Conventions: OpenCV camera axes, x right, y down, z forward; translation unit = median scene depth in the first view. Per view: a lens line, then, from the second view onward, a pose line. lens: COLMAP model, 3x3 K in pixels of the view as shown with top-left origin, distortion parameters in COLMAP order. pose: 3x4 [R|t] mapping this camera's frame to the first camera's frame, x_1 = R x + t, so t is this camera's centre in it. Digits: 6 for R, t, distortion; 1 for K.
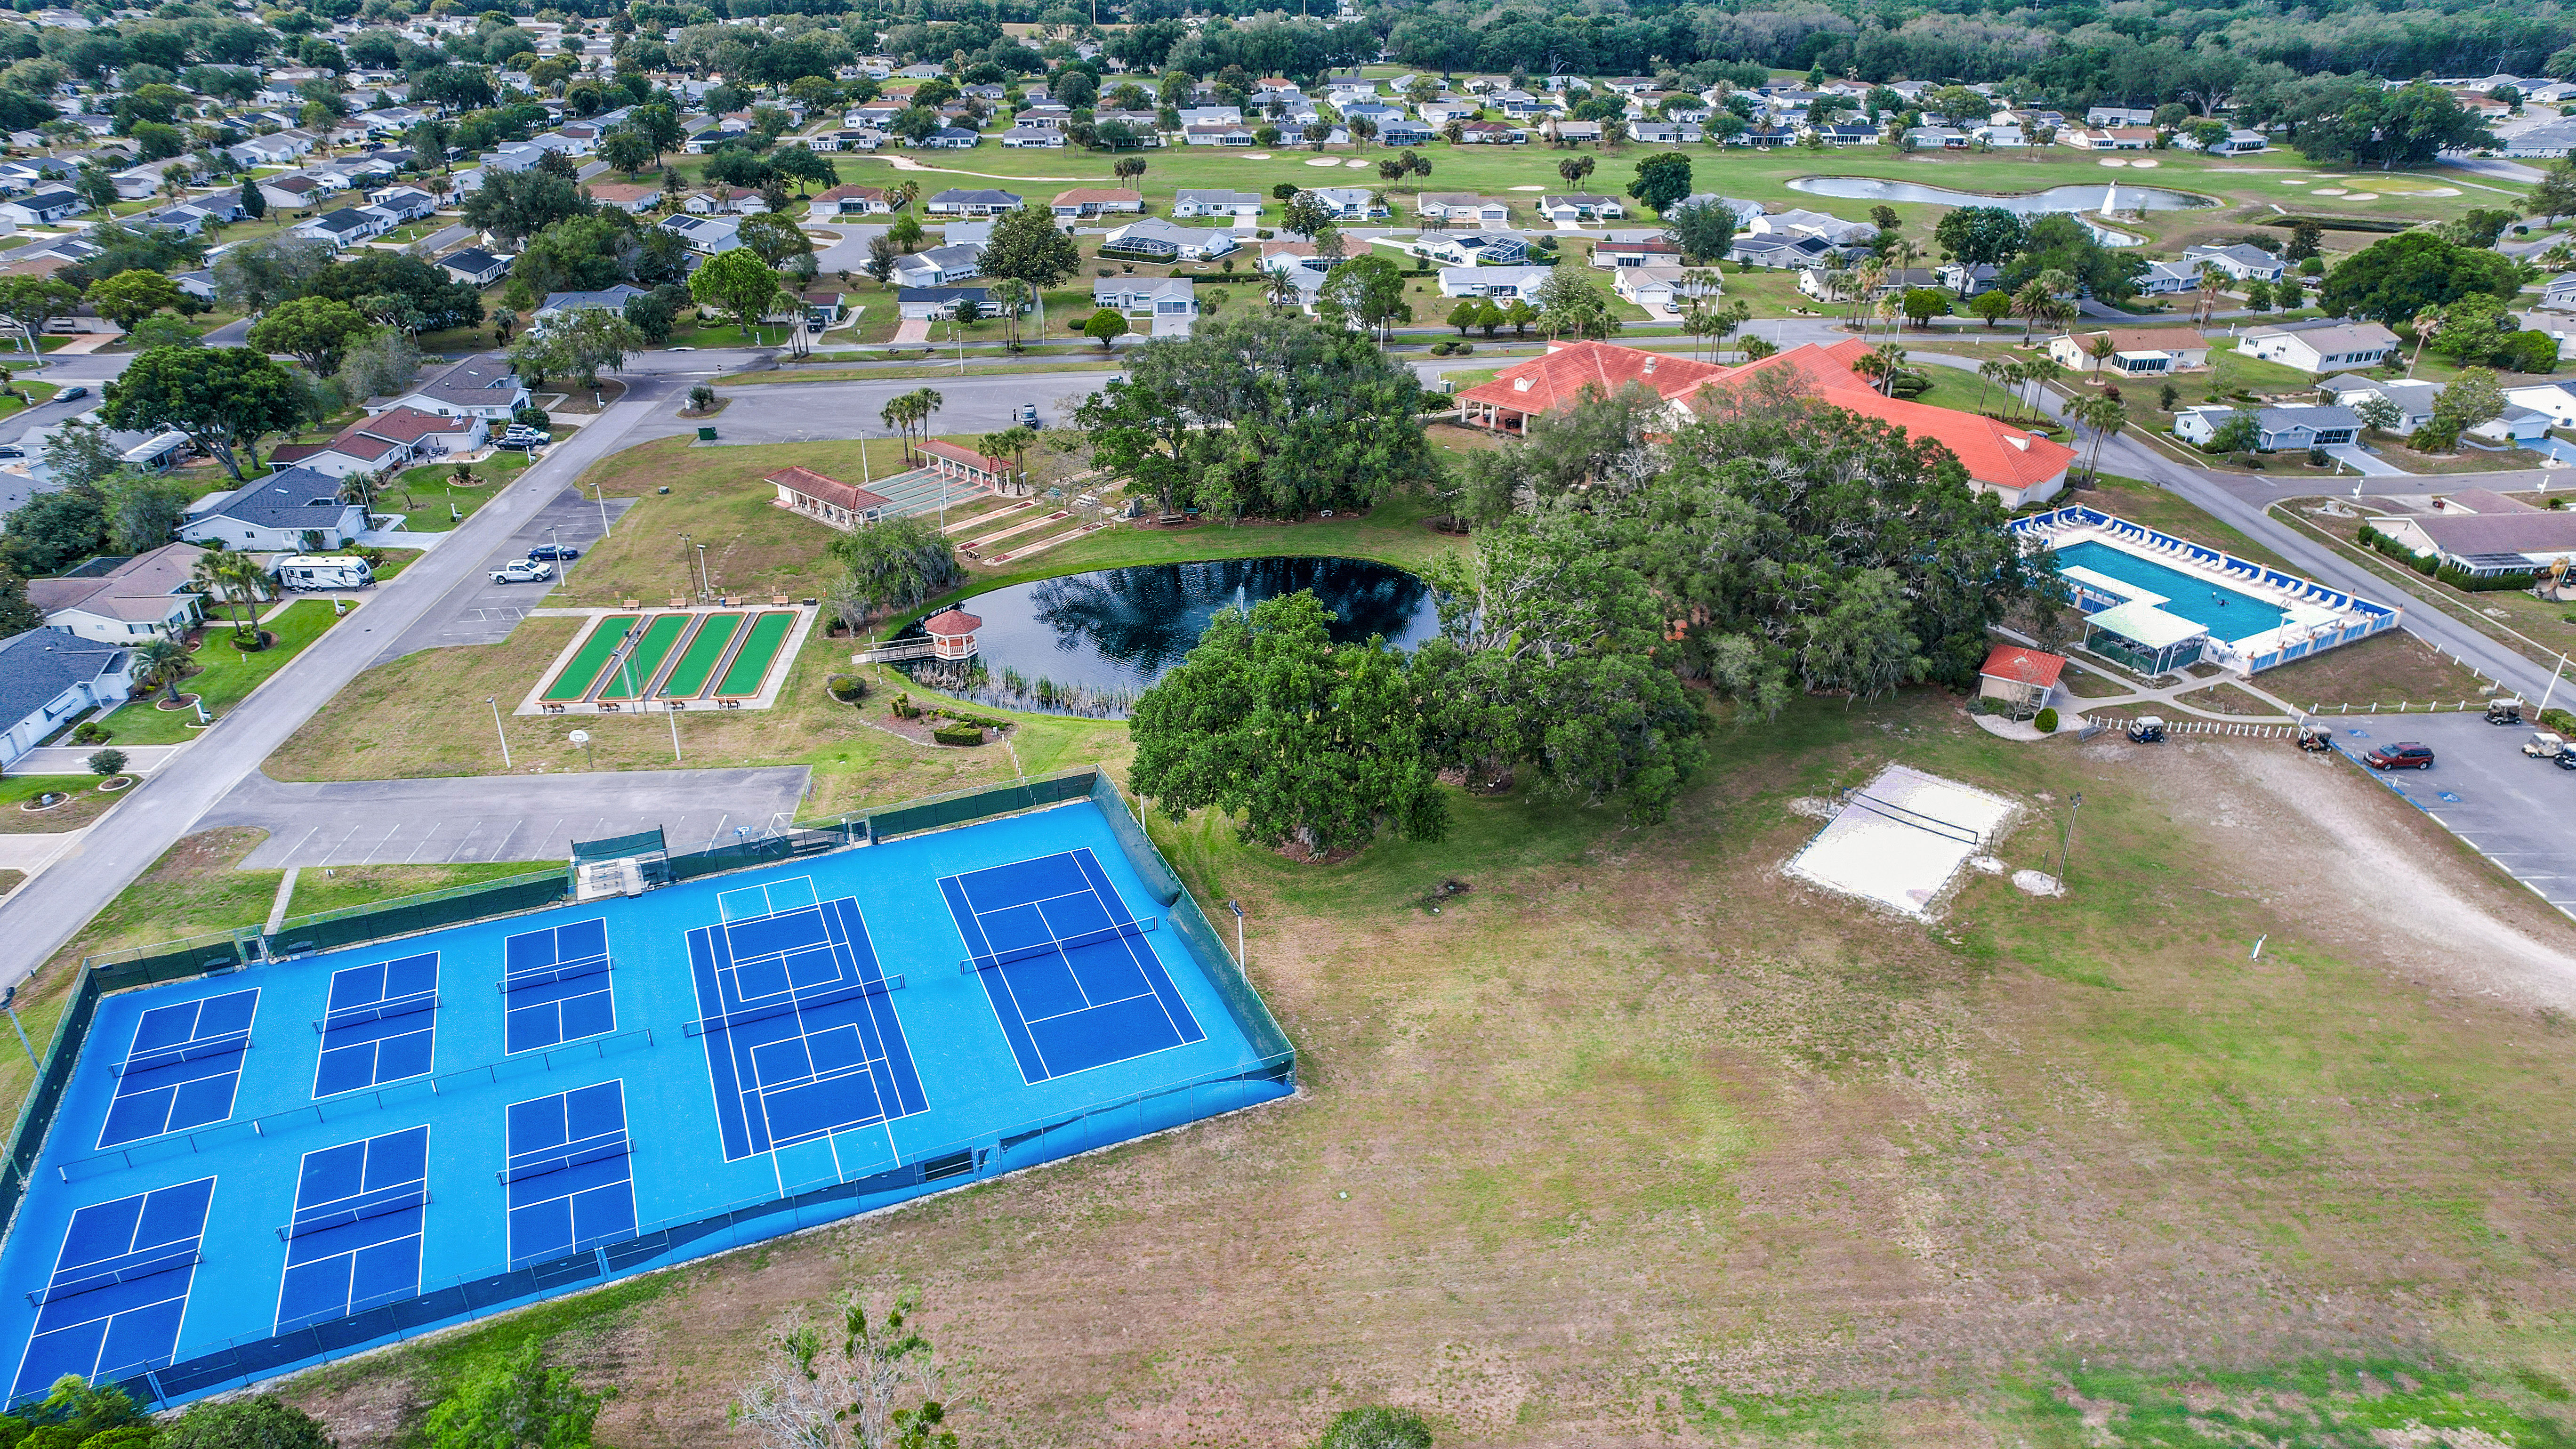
lens RADIAL K [[1633.9, 0, 1288.0], [0, 1633.9, 724.5], [0, 0, 1]] dist [-0.047670, 0.077584]
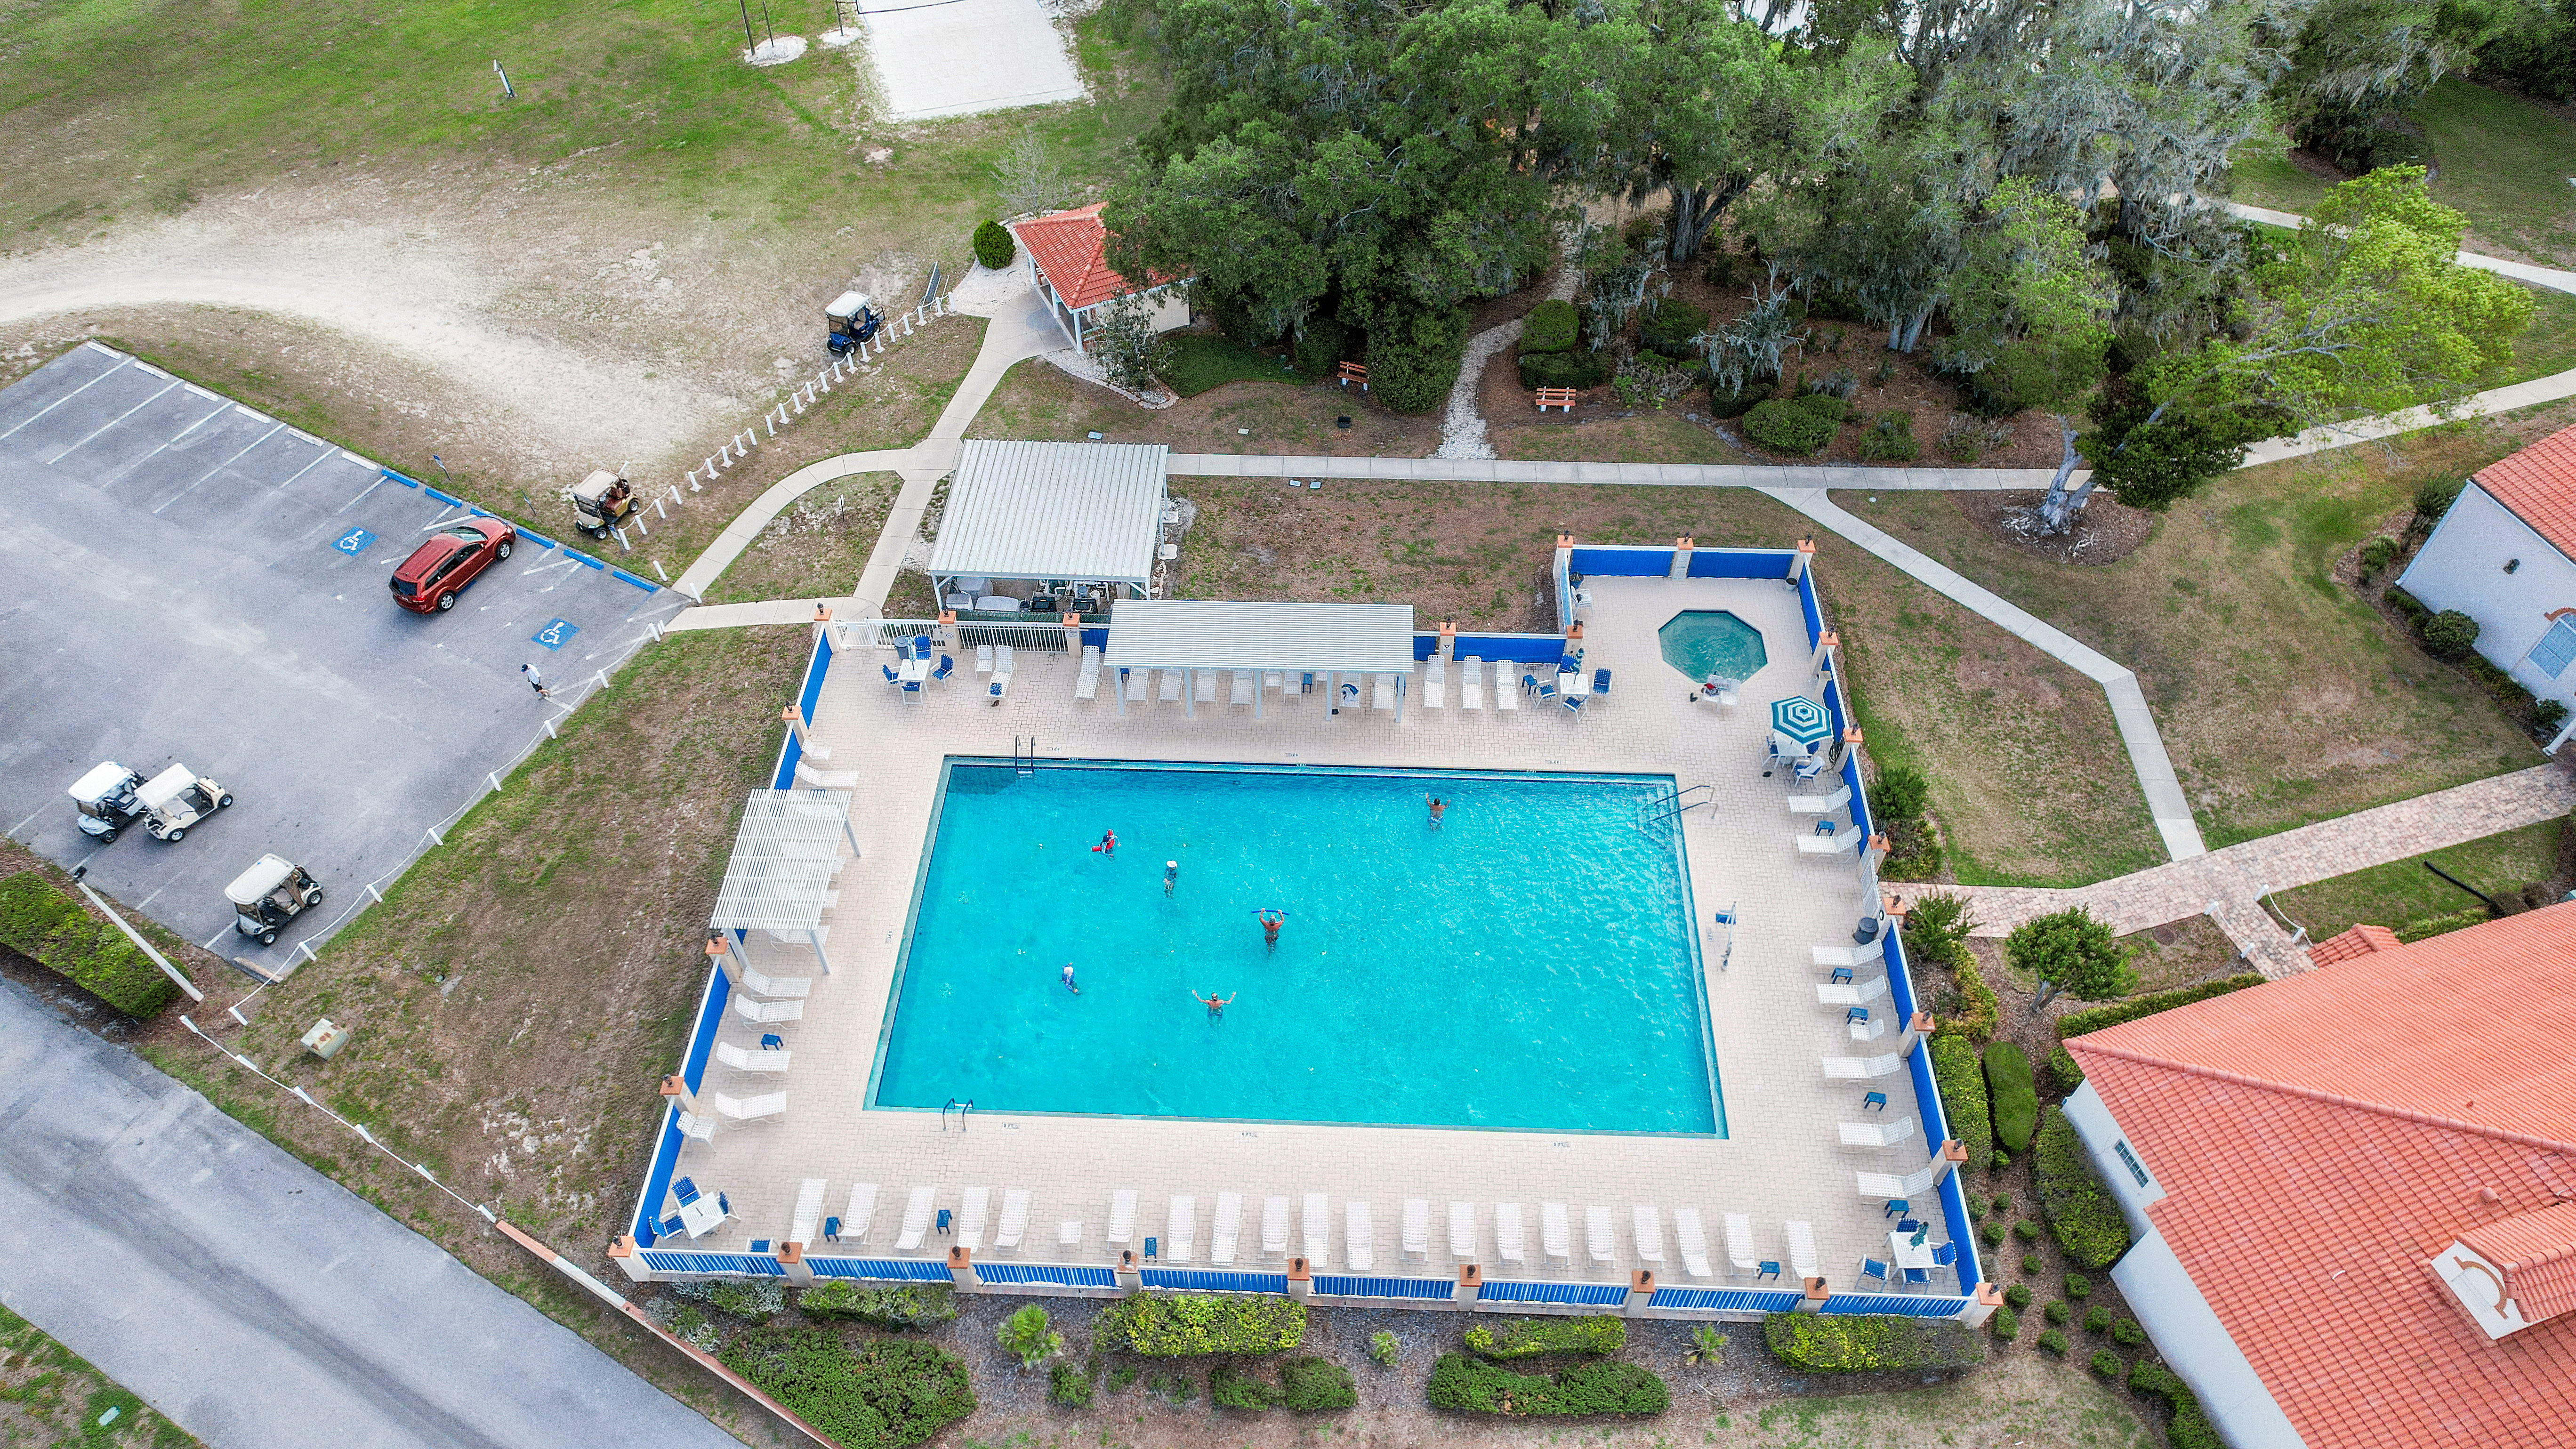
lens RADIAL K [[1633.9, 0, 1288.0], [0, 1633.9, 724.5], [0, 0, 1]] dist [-0.047670, 0.077584]
pose [[-0.528393, 0.640584, -0.557184, 0.416010], [-0.382069, 0.406656, 0.829852, -0.216201], [0.758172, 0.651370, 0.029873, 0.588983]]
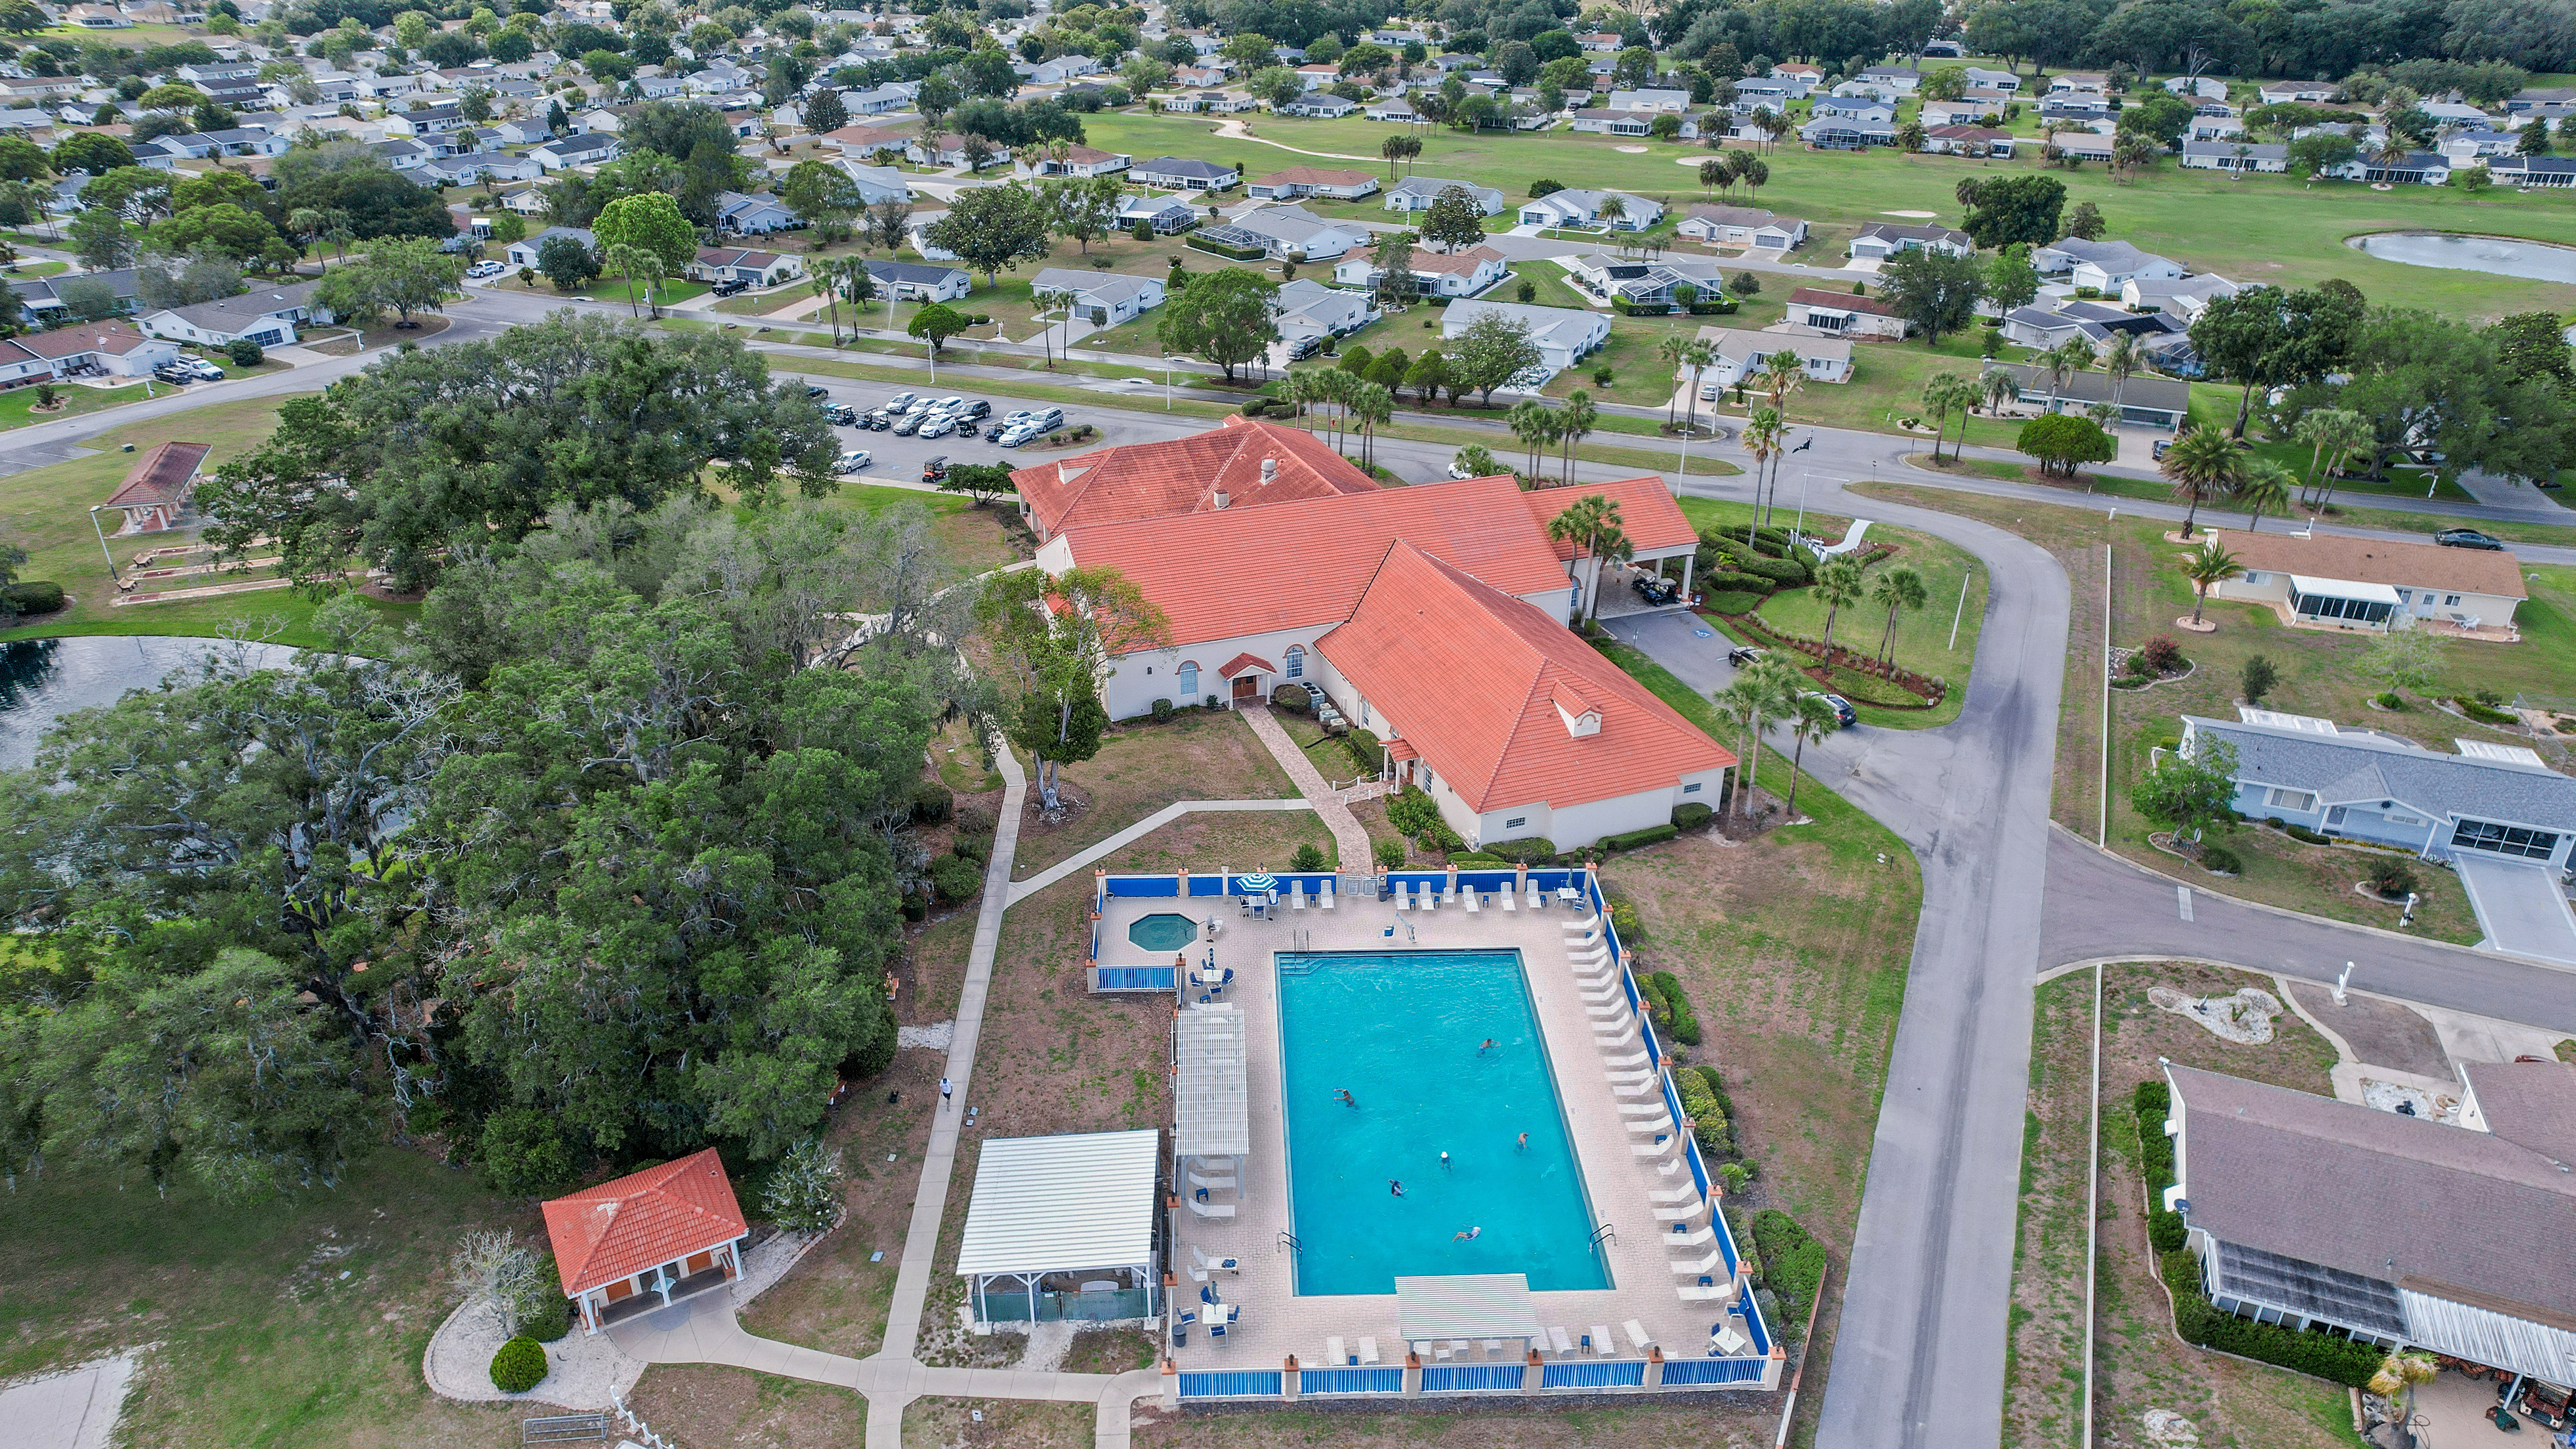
lens RADIAL K [[1675.6, 0, 1288.0], [0, 1675.6, 724.5], [0, 0, 1]] dist [-0.073610, 0.107001]
pose [[0.885749, 0.209801, -0.414043, 0.412133], [-0.210184, 0.976615, 0.045224, -0.123680], [0.413849, 0.046968, 0.909133, 0.332666]]
